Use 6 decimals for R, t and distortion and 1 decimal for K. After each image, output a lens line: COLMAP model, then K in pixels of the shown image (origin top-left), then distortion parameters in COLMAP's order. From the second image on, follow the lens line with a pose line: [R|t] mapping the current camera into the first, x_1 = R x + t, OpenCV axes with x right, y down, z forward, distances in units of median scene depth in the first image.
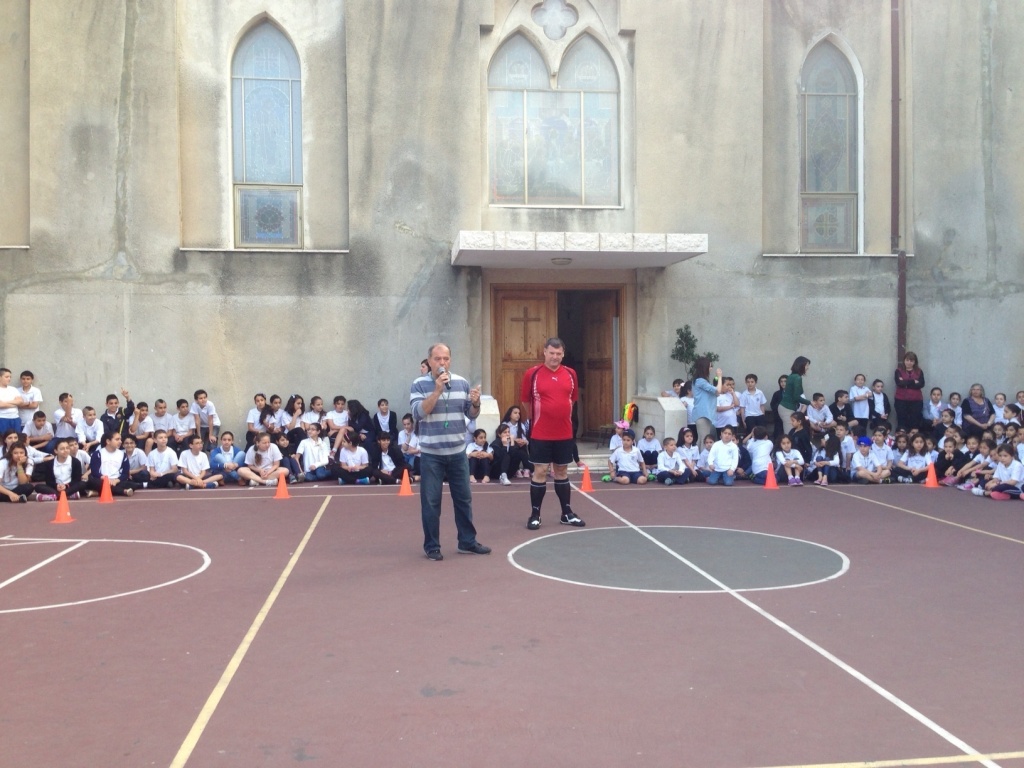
lens RADIAL K [[925.9, 0, 512.0], [0, 925.9, 384.0], [0, 0, 1]] dist [0.144500, -0.213919]
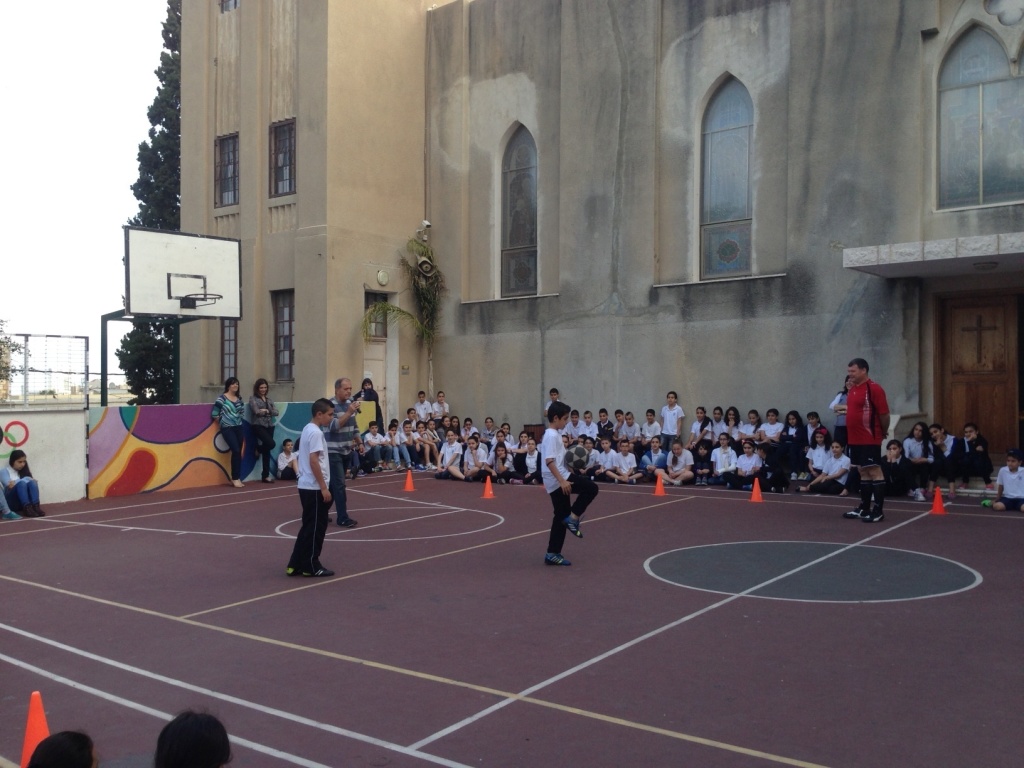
lens RADIAL K [[916.3, 0, 527.8], [0, 916.3, 371.1], [0, 0, 1]] dist [0.149989, -0.240193]
pose [[0.749900, -0.016536, -0.661344, 0.304024], [0.001749, 0.999734, -0.023013, -0.006985], [0.661549, 0.016101, 0.749729, 0.005896]]
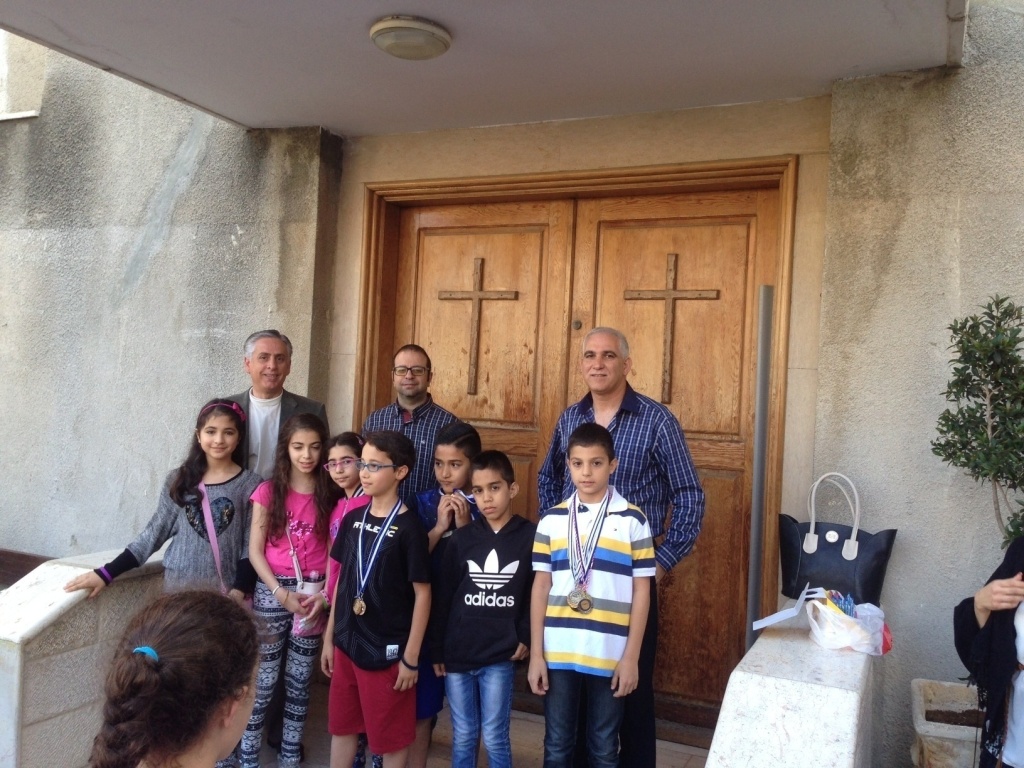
lens RADIAL K [[925.9, 0, 512.0], [0, 925.9, 384.0], [0, 0, 1]] dist [0.144500, -0.213919]
pose [[0.877451, 0.044627, -0.477587, 0.188146], [-0.052658, 0.998607, -0.003434, -0.039211], [0.476768, 0.028162, 0.878578, 0.747317]]
